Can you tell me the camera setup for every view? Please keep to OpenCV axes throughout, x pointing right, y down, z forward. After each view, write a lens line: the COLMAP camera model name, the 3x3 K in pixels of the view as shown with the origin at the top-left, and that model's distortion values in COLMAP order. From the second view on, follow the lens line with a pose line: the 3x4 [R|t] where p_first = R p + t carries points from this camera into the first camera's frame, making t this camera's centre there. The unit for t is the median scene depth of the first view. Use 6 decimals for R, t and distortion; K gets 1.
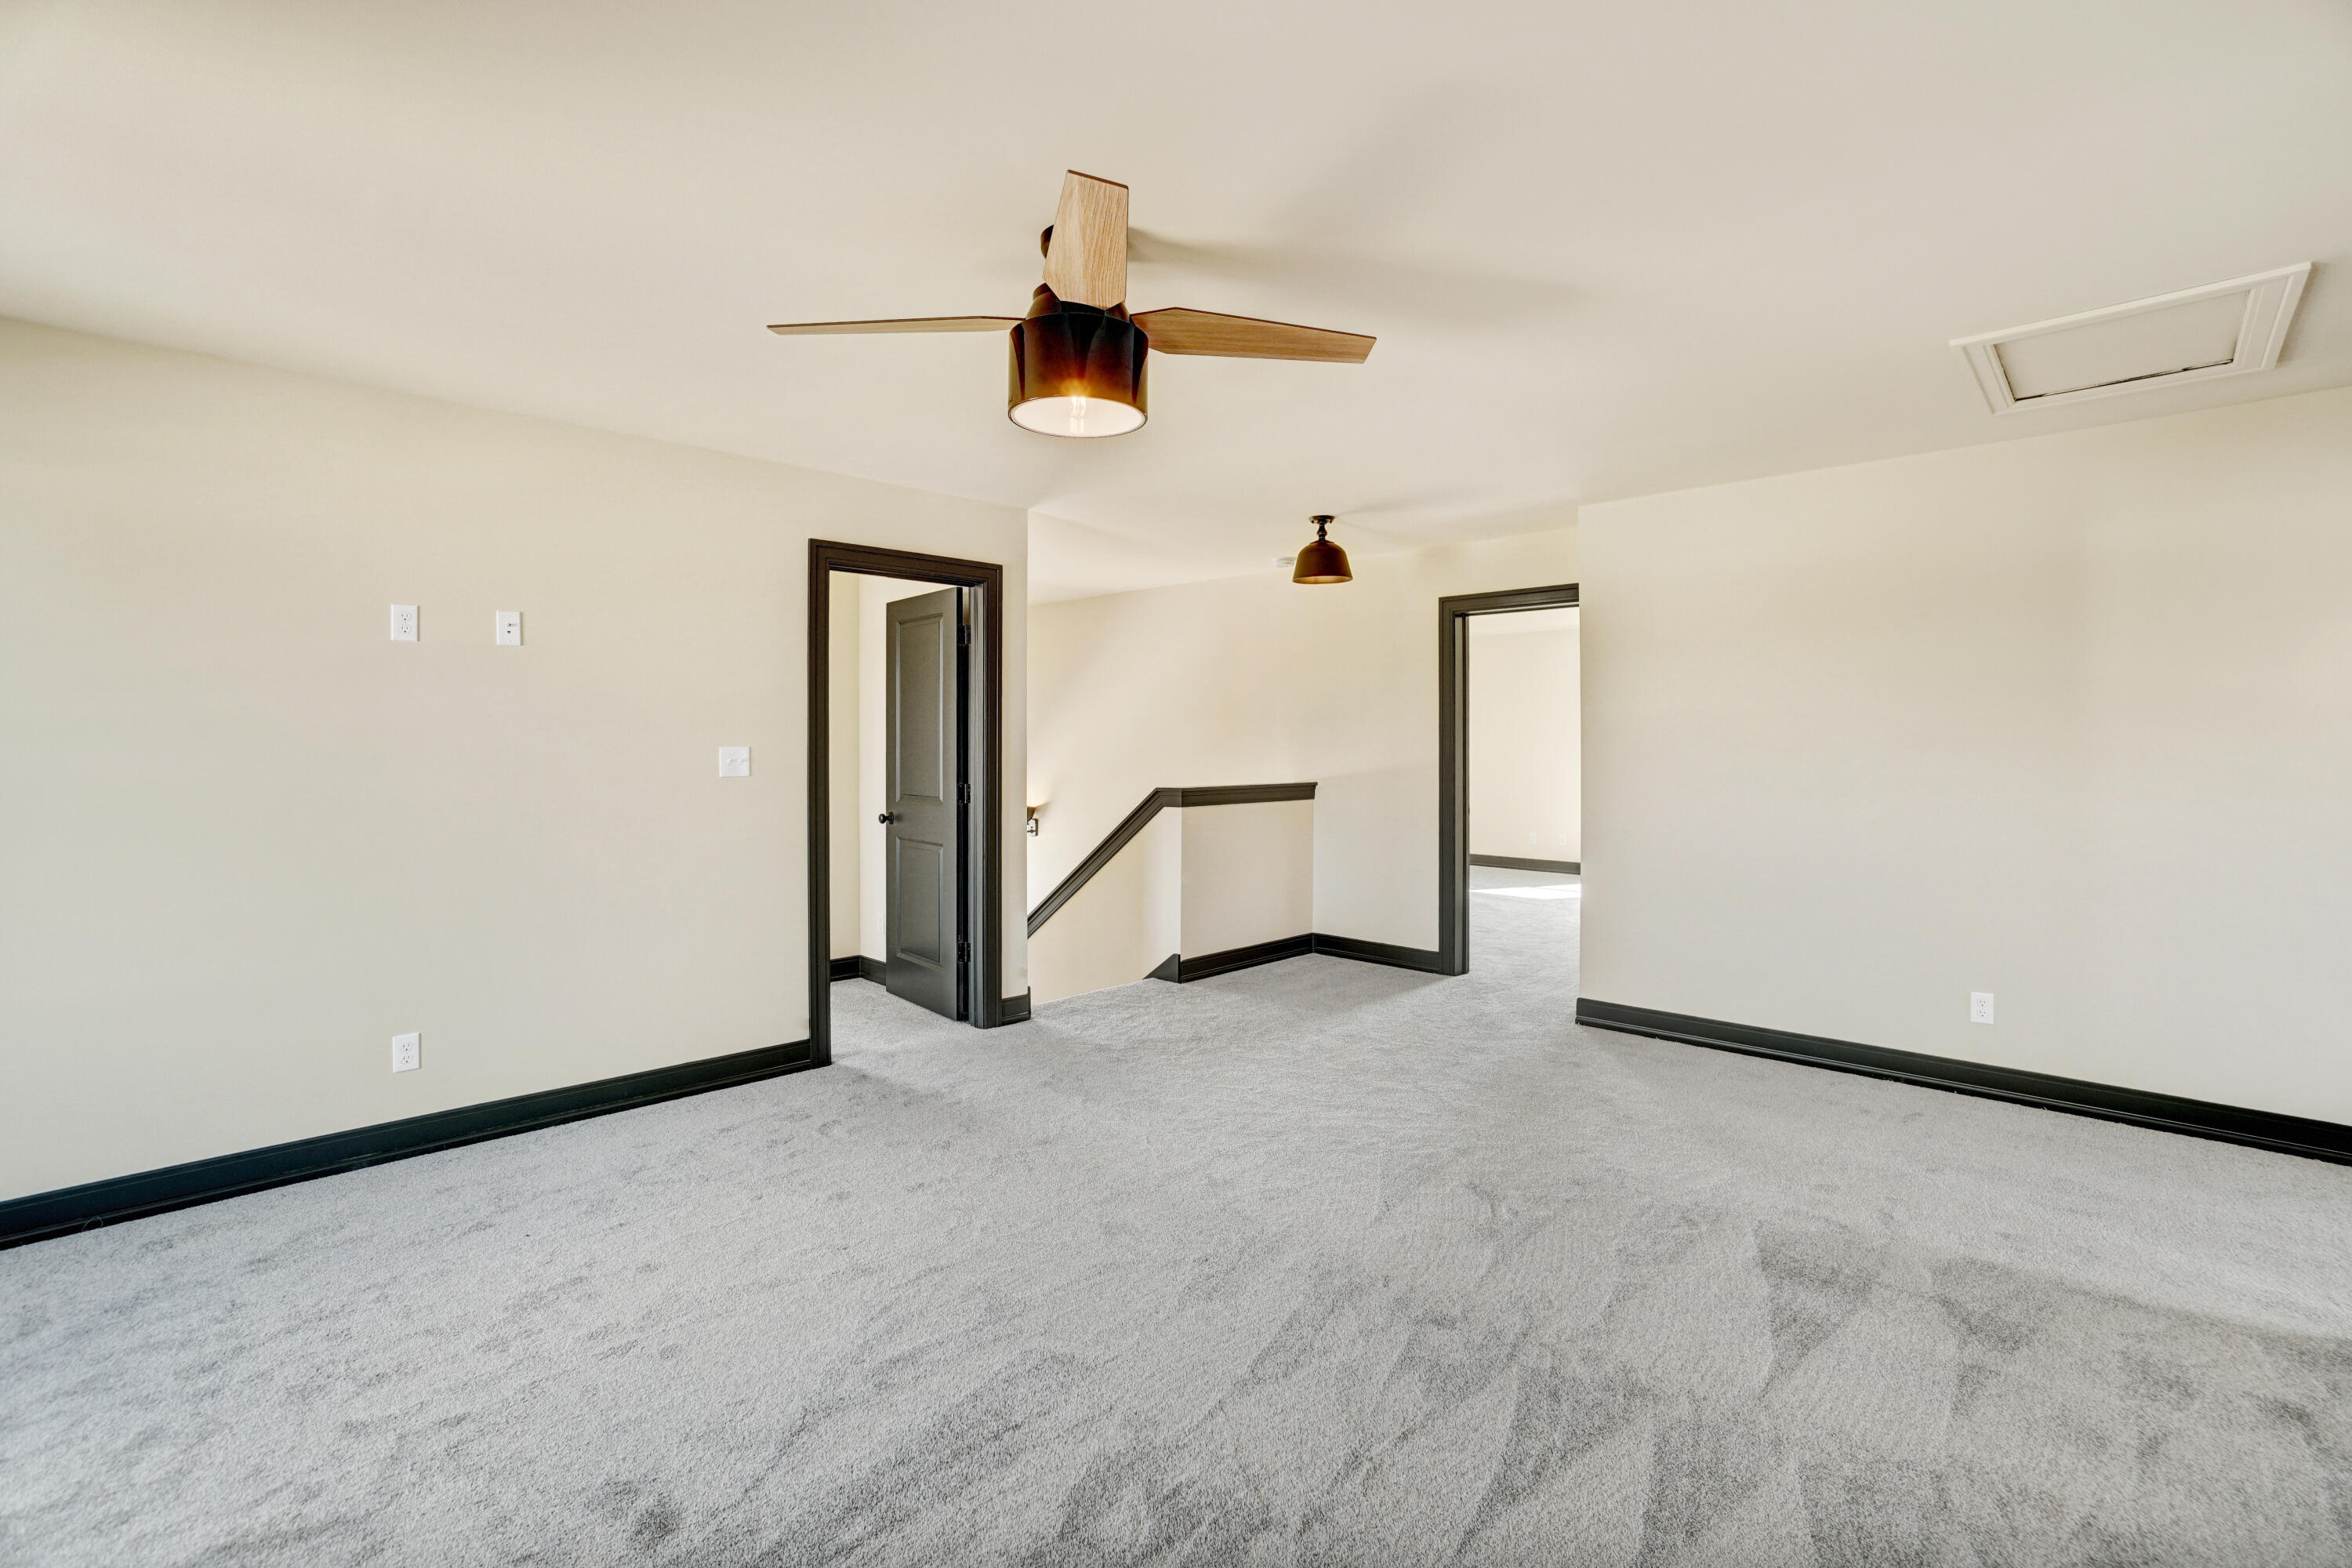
lens RADIAL K [[969.8, 0, 1176.0], [0, 969.8, 784.0], [0, 0, 1]] dist [-0.055434, 0.005457]
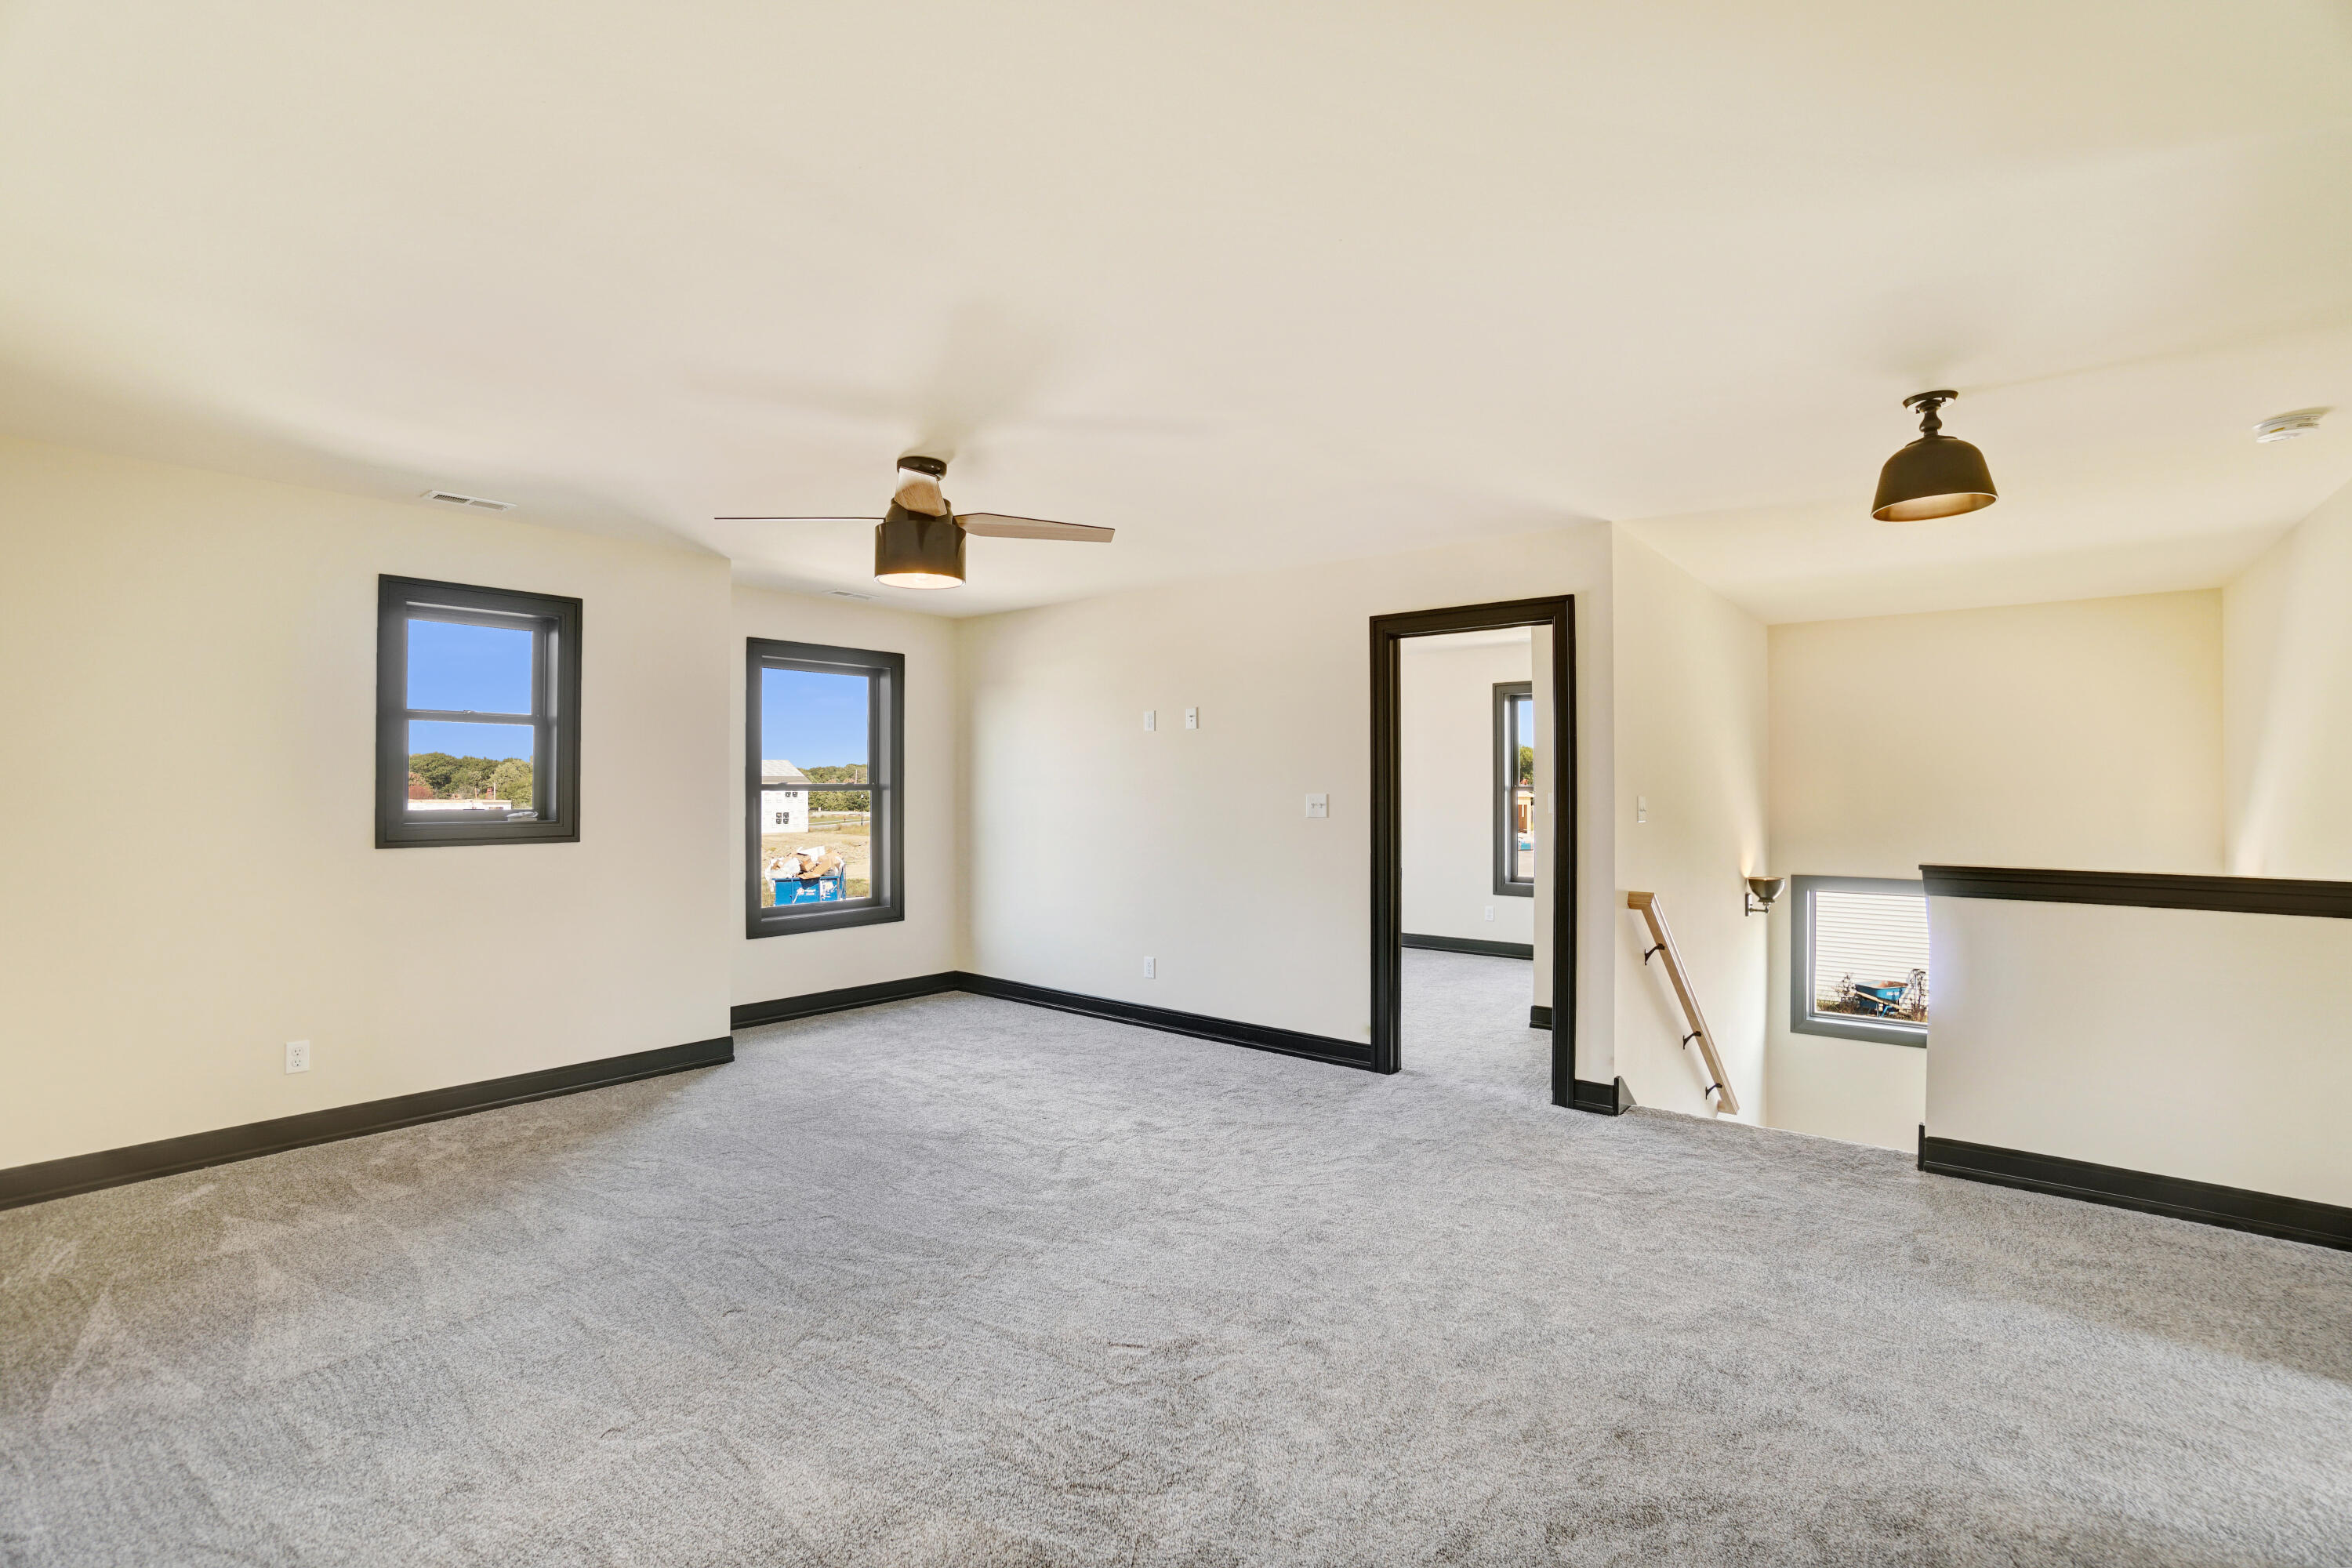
lens RADIAL K [[1045.2, 0, 1154.5], [0, 1045.2, 775.7], [0, 0, 1]] dist [-0.066071, 0.024812]
pose [[0.110900, -0.002656, -0.993828, 0.691635], [-0.029361, 0.999551, -0.005947, -0.036254], [0.993398, 0.029840, 0.110772, 0.486098]]
